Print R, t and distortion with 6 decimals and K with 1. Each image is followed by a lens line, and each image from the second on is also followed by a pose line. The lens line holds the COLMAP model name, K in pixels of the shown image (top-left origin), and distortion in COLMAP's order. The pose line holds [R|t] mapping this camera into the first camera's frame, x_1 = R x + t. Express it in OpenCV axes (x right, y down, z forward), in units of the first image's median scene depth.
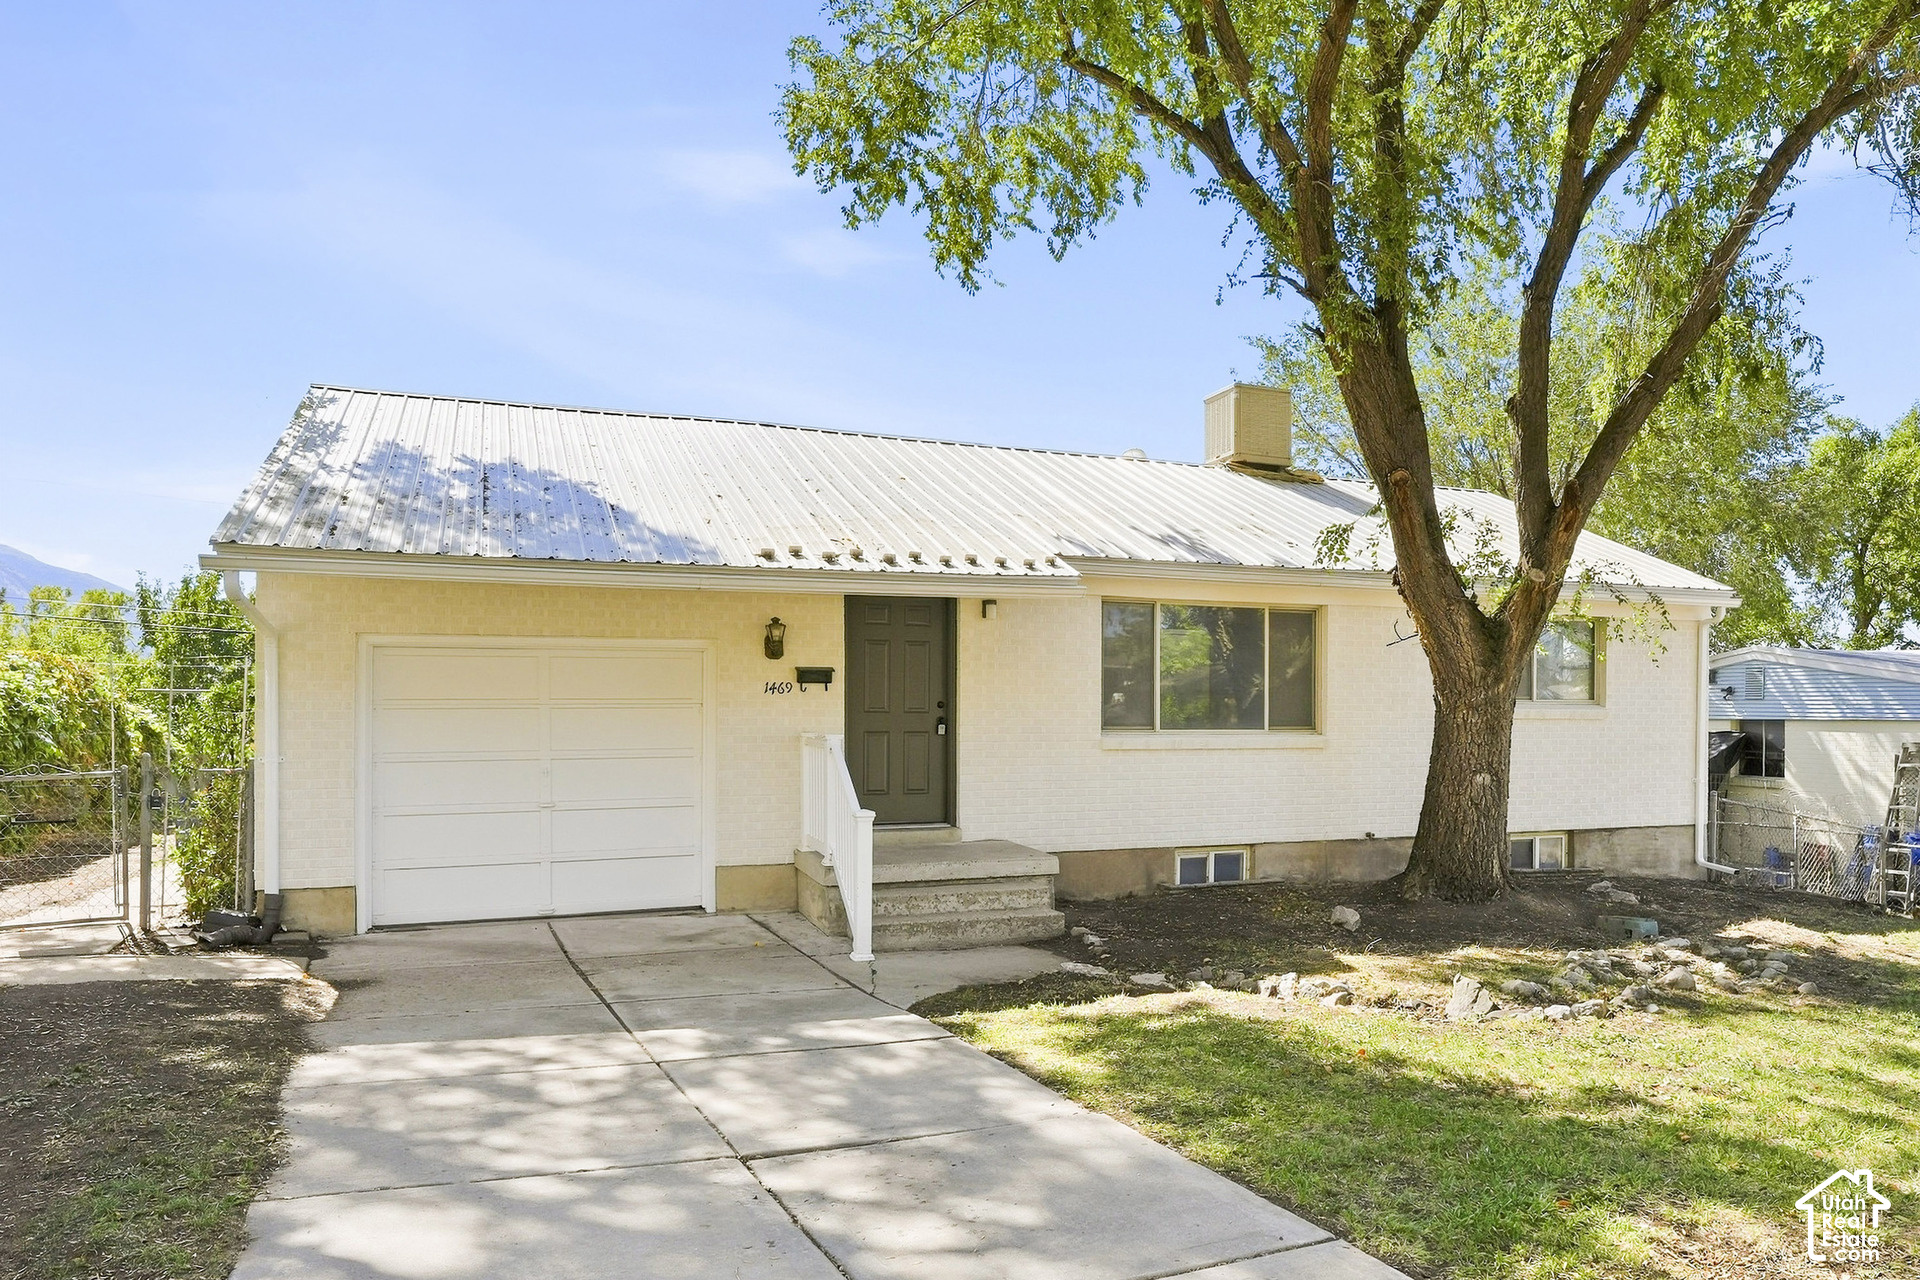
lens RADIAL K [[963.8, 0, 936.4], [0, 963.8, 632.3], [0, 0, 1]] dist [-0.002461, 0.000687]
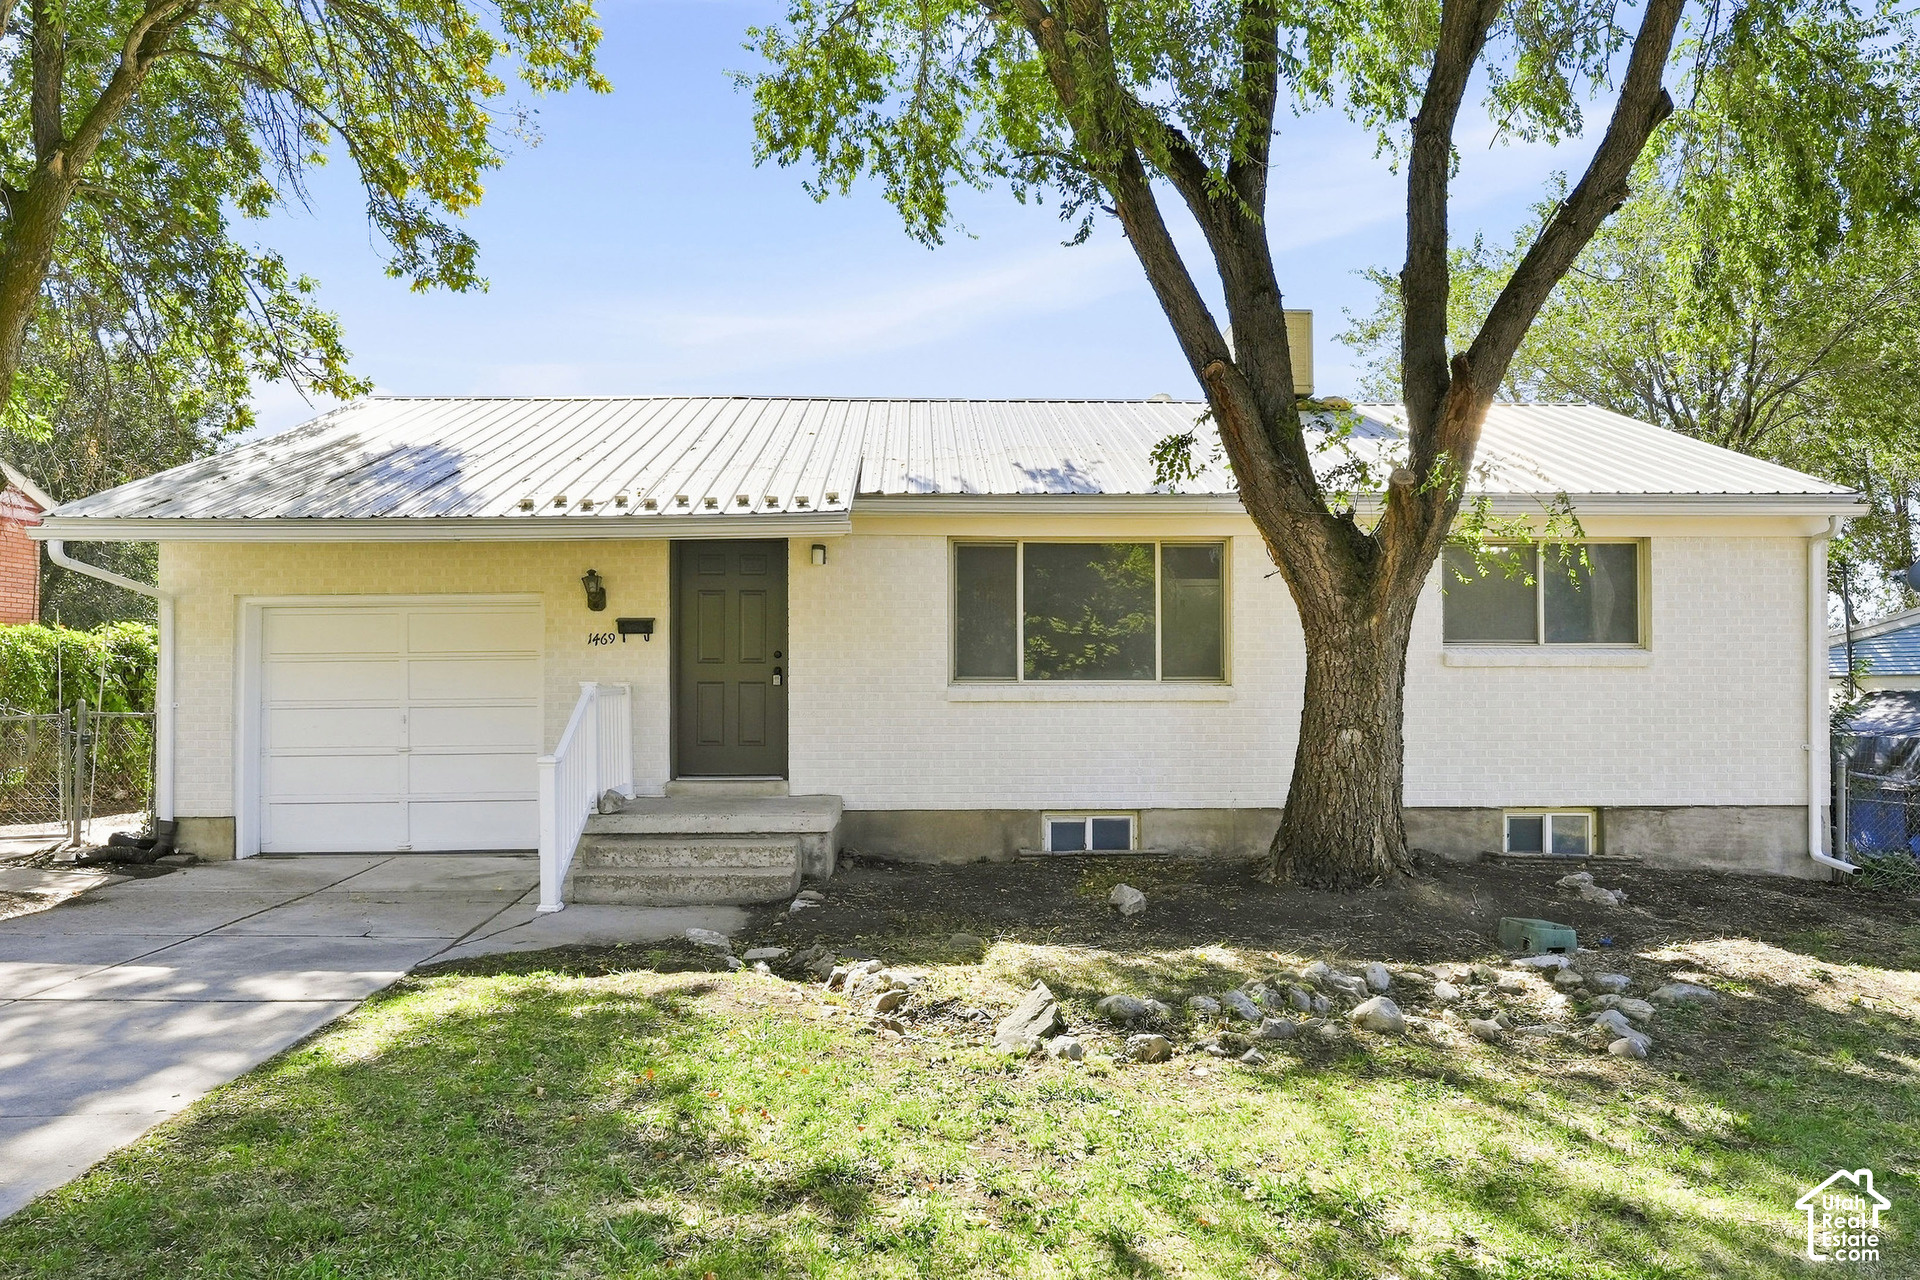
lens RADIAL K [[877.8, 0, 959.7], [0, 877.8, 601.0], [0, 0, 1]] dist [-0.001956, 0.000146]
pose [[0.961807, -0.030387, -0.272035, 0.452181], [0.027292, 0.999513, -0.015156, 0.041835], [0.272363, 0.007153, 0.962168, 0.205932]]
